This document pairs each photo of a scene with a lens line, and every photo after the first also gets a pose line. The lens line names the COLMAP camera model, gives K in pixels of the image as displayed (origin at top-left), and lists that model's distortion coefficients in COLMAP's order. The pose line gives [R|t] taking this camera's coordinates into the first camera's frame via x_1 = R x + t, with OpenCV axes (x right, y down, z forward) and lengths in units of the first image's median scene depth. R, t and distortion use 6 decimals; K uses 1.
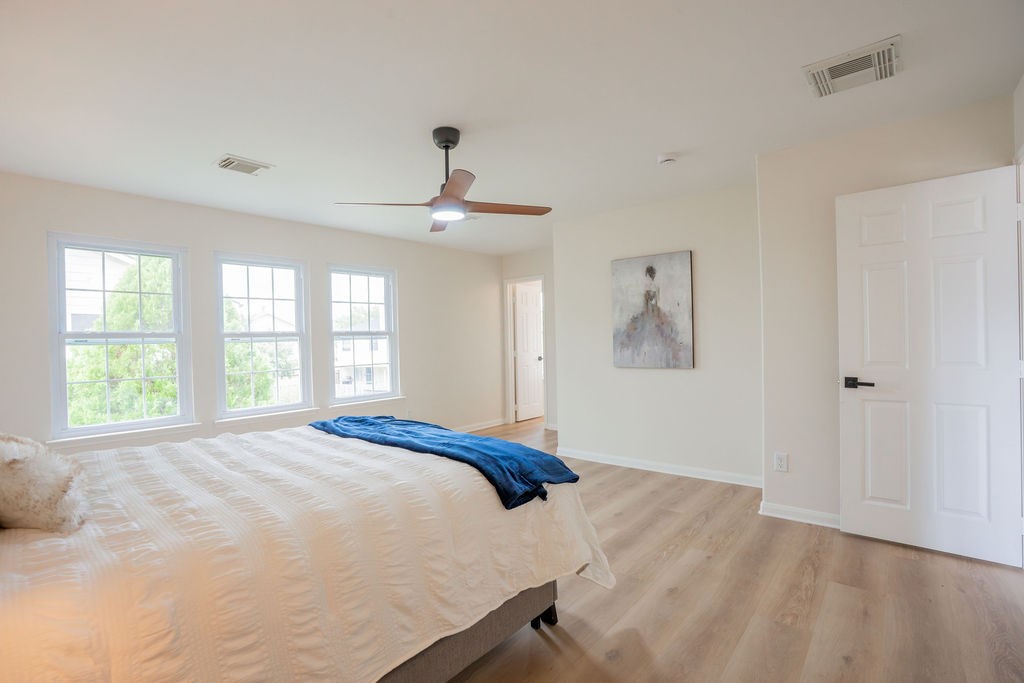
lens RADIAL K [[496.5, 0, 512.0], [0, 496.5, 341.5], [0, 0, 1]] dist [-0.024919, 0.001391]
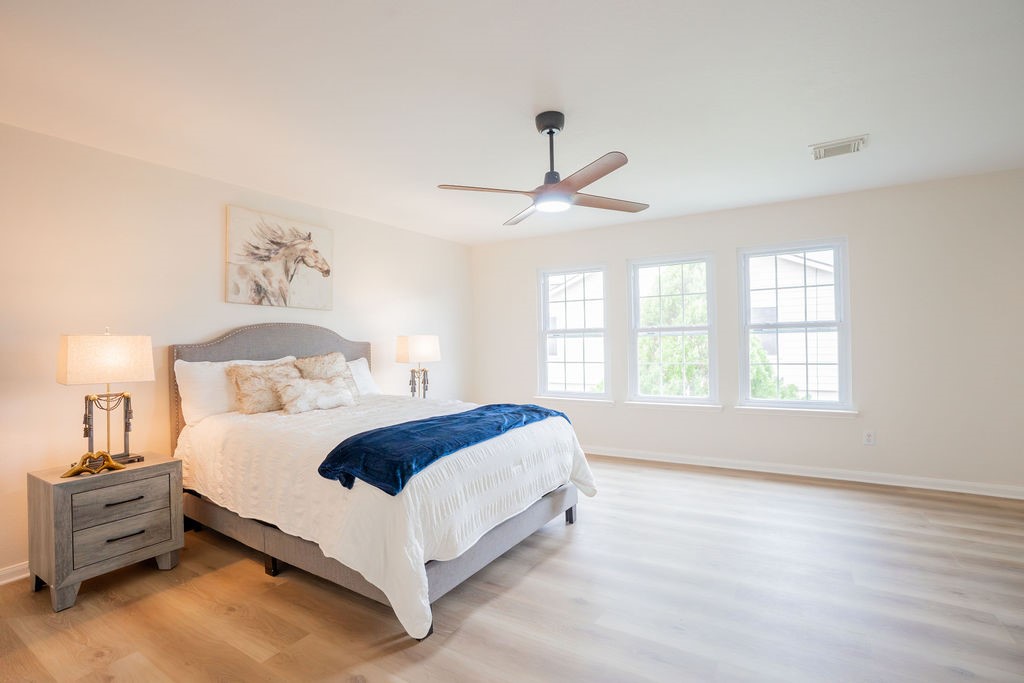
lens RADIAL K [[483.6, 0, 511.8], [0, 483.6, 322.8], [0, 0, 1]] dist [-0.129566, 0.000293]
pose [[0.116496, -0.017210, -0.993042, 0.422096], [0.008031, 0.999833, -0.016385, -0.011082], [0.993159, -0.006066, 0.116615, 0.468948]]
